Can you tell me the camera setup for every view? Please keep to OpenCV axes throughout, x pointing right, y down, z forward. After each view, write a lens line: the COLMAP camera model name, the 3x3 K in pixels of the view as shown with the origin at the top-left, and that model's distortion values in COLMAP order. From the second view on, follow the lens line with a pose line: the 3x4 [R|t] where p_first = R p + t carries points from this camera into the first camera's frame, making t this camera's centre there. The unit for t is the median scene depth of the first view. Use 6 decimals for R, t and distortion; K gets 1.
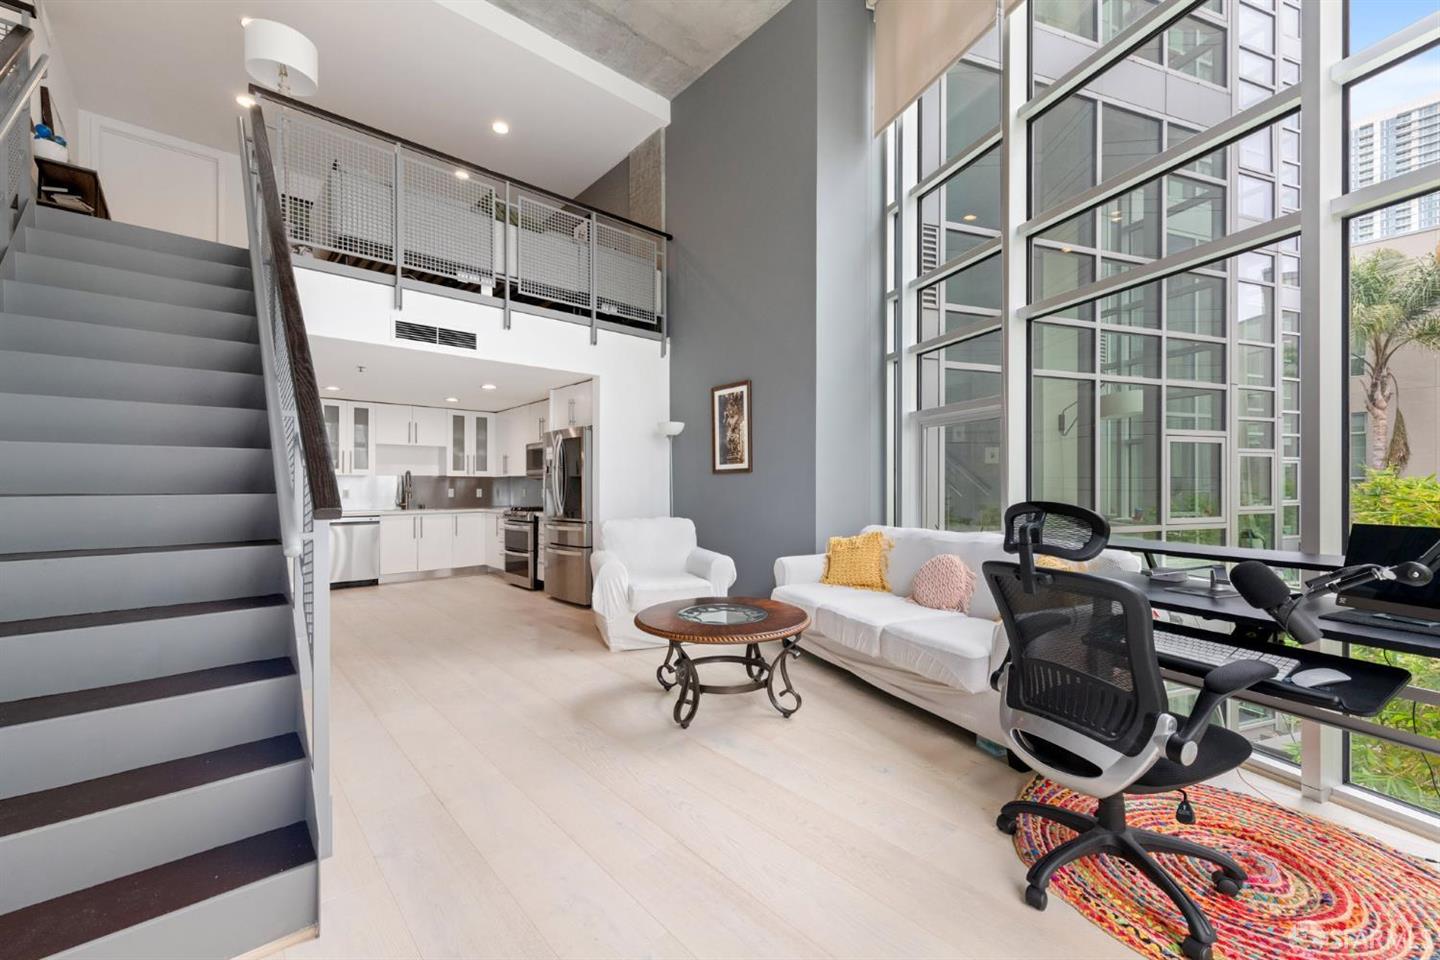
lens RADIAL K [[567.0, 0, 729.3], [0, 567.0, 482.3], [0, 0, 1]] dist [0.015145, -0.004252]
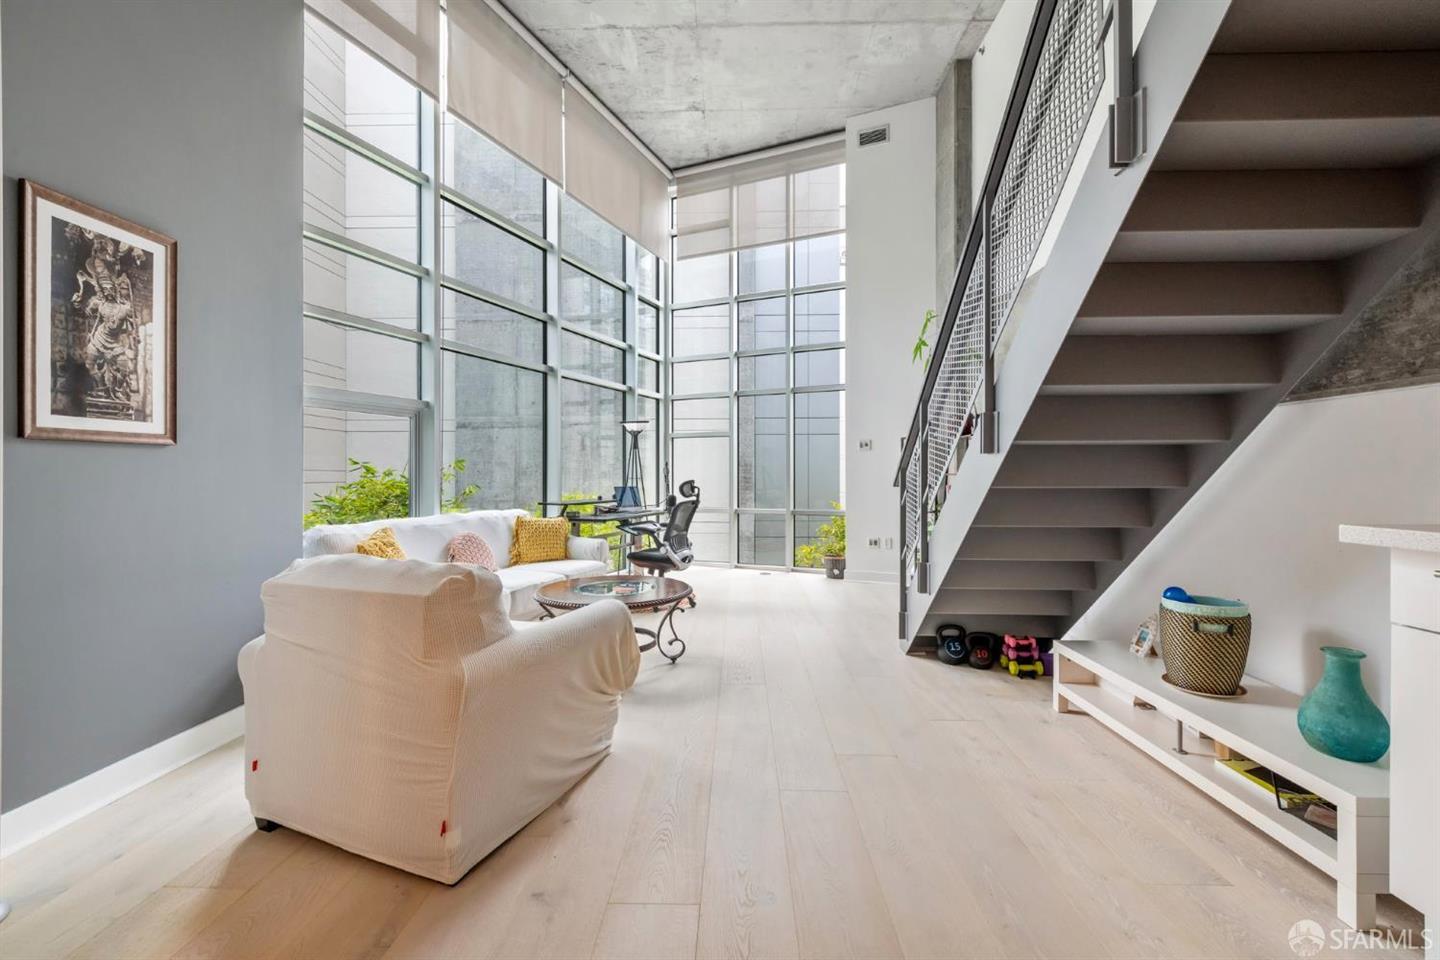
lens RADIAL K [[594.5, 0, 726.0], [0, 594.5, 478.5], [0, 0, 1]] dist [-0.002036, -0.000933]
pose [[-0.722132, 0.000631, 0.691755, -0.582598], [-0.000037, 1.000000, -0.000951, 0.009365], [-0.691756, -0.000712, -0.722131, 0.993848]]
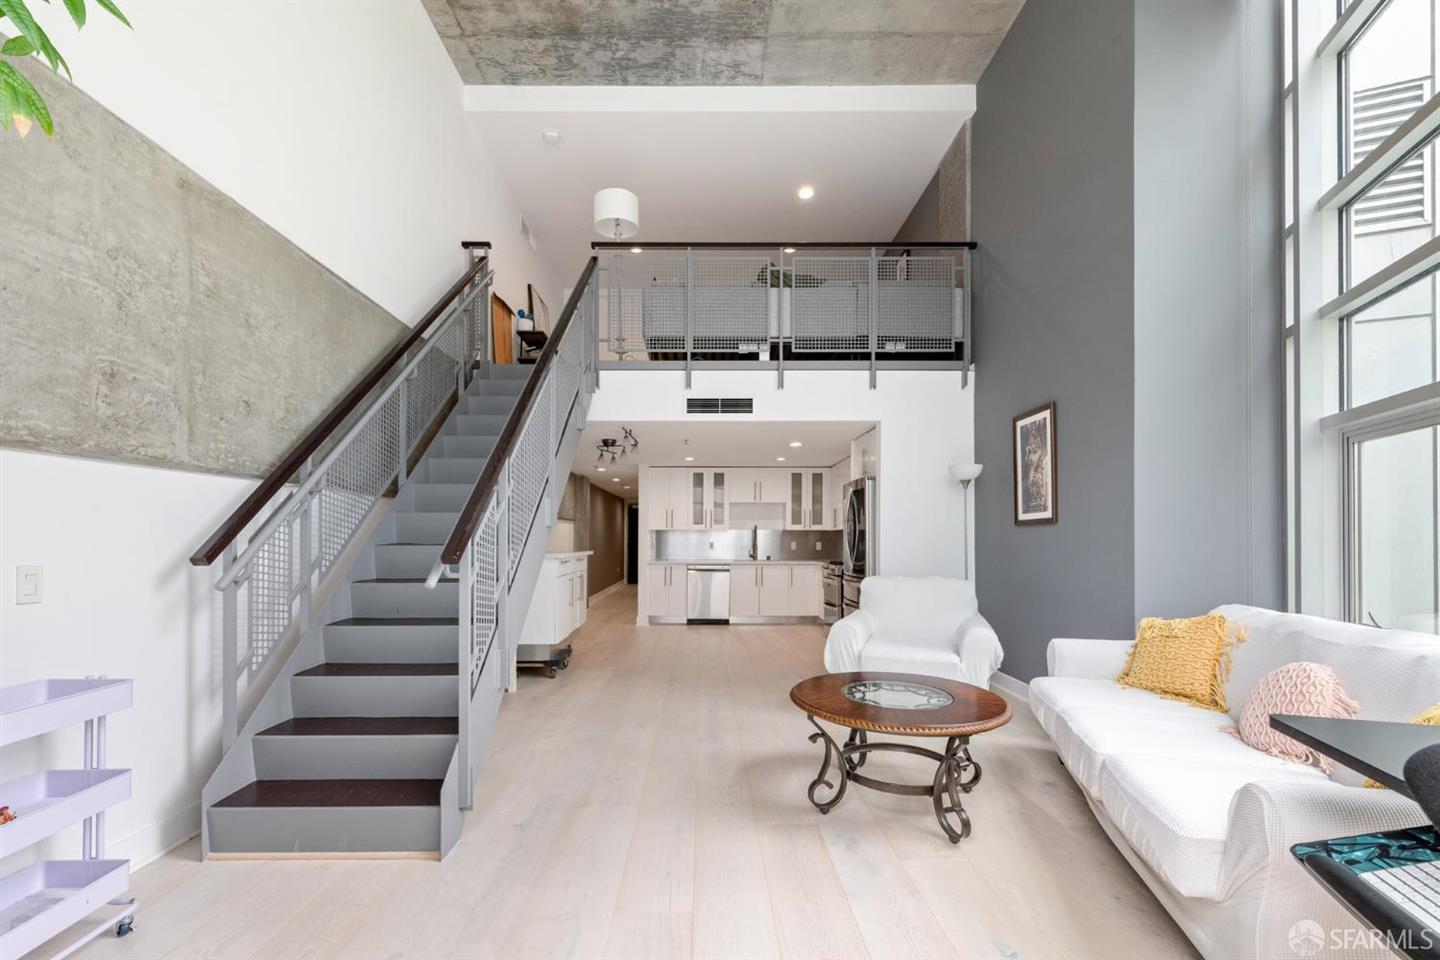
lens RADIAL K [[596.0, 0, 716.3], [0, 596.0, 530.6], [0, 0, 1]] dist [0.005342, -0.000090]
pose [[0.750909, -0.005764, -0.660381, 0.215725], [0.001622, 0.999975, -0.006884, -0.002810], [0.660404, 0.004098, 0.750899, 0.095575]]
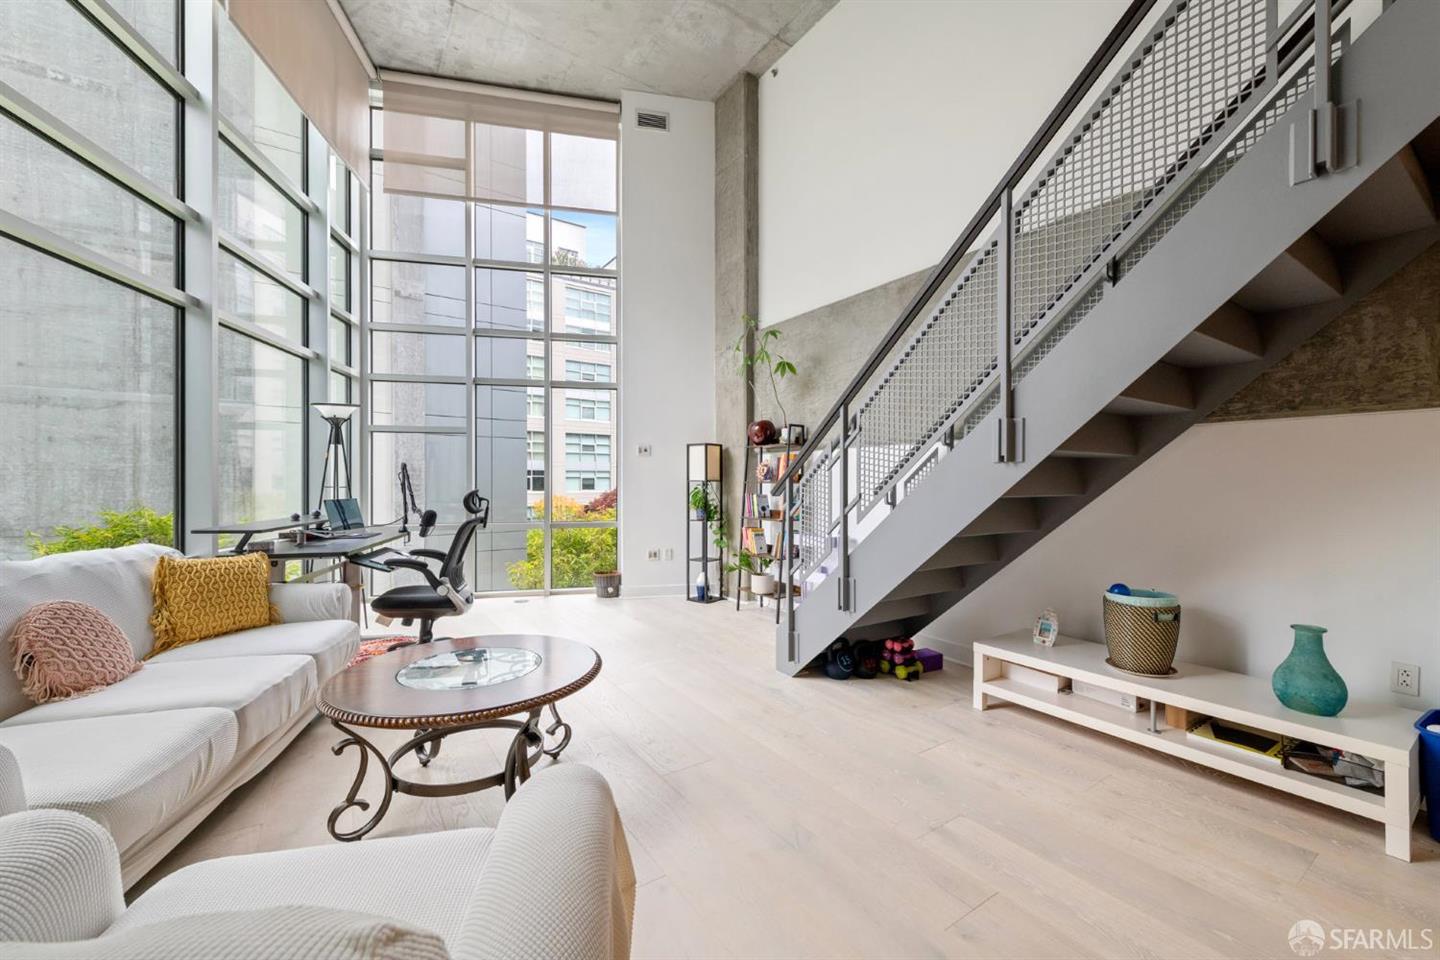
lens RADIAL K [[567.0, 0, 729.3], [0, 567.0, 482.3], [0, 0, 1]] dist [0.015145, -0.004252]
pose [[-0.990364, 0.002503, 0.138466, -0.251095], [0.001830, 0.999986, -0.004986, 0.006075], [-0.138476, -0.004685, -0.990355, 0.965294]]
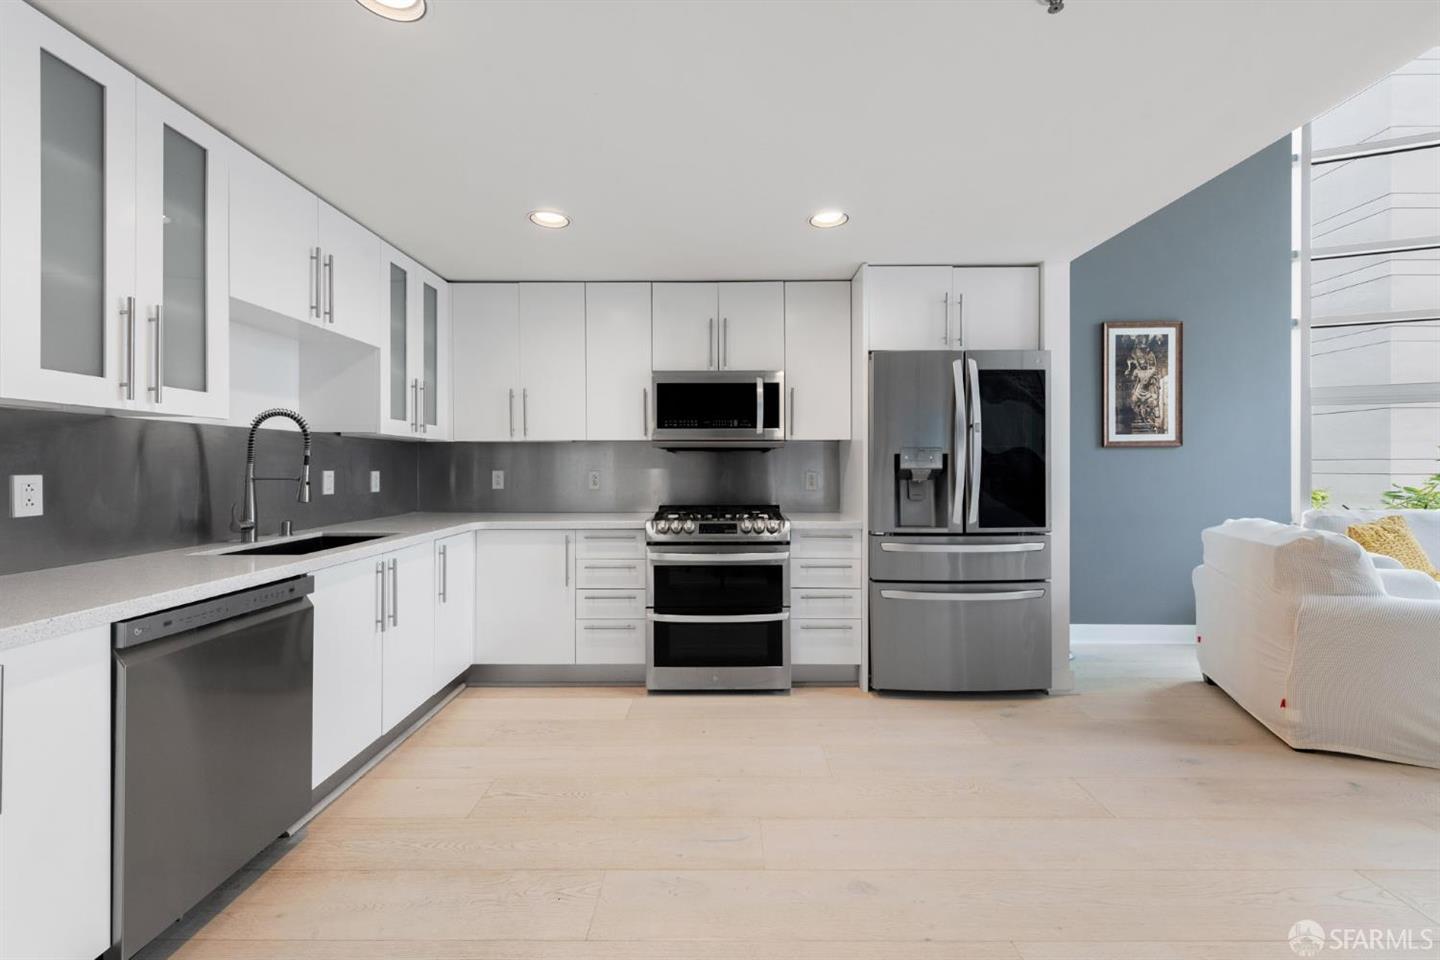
lens RADIAL K [[586.3, 0, 722.7], [0, 586.3, 466.6], [0, 0, 1]] dist [0.008629, -0.000354]
pose [[0.678865, 0.003309, 0.734256, -0.894697], [-0.005387, 0.999985, 0.000474, 0.011103], [-0.734243, -0.004278, 0.678873, 0.878918]]
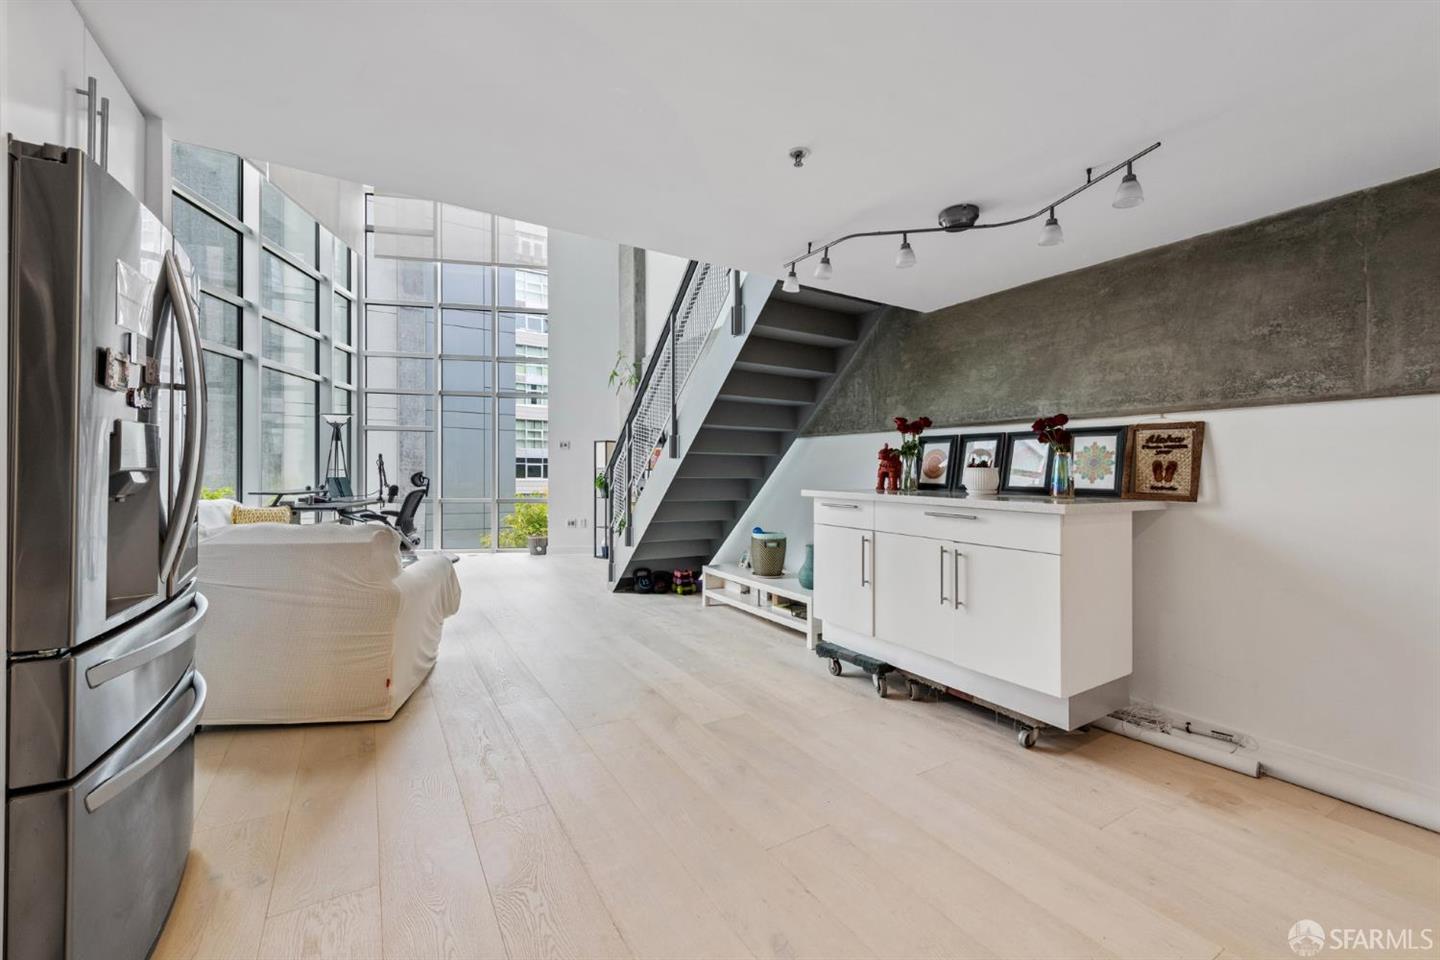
lens RADIAL K [[590.7, 0, 734.1], [0, 590.7, 478.4], [0, 0, 1]] dist [0.010043, -0.000299]
pose [[-0.983185, -0.009591, 0.182359, -0.644903], [-0.008639, 0.999945, 0.006013, 0.011581], [-0.182406, 0.004336, -0.983214, 1.323087]]
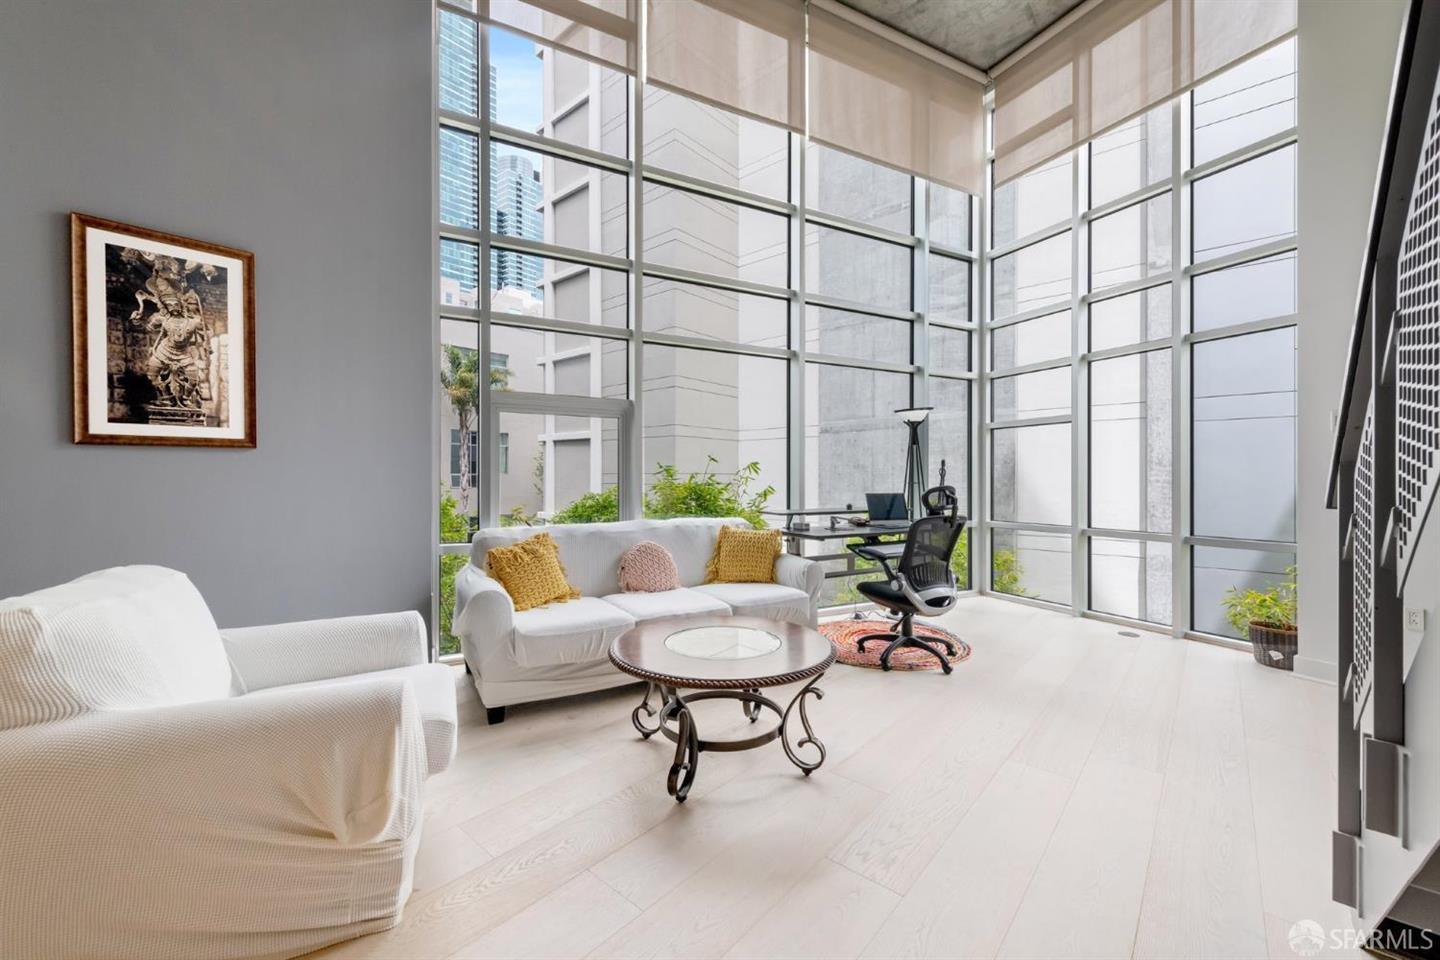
lens RADIAL K [[572.0, 0, 720.0], [0, 572.0, 480.0], [0, 0, 1]] dist [0.005774, -0.000160]
pose [[-0.116465, 0.001218, 0.993194, -0.467192], [-0.006204, 0.999979, -0.001954, 0.007120], [-0.993175, -0.006390, -0.116454, 0.639479]]
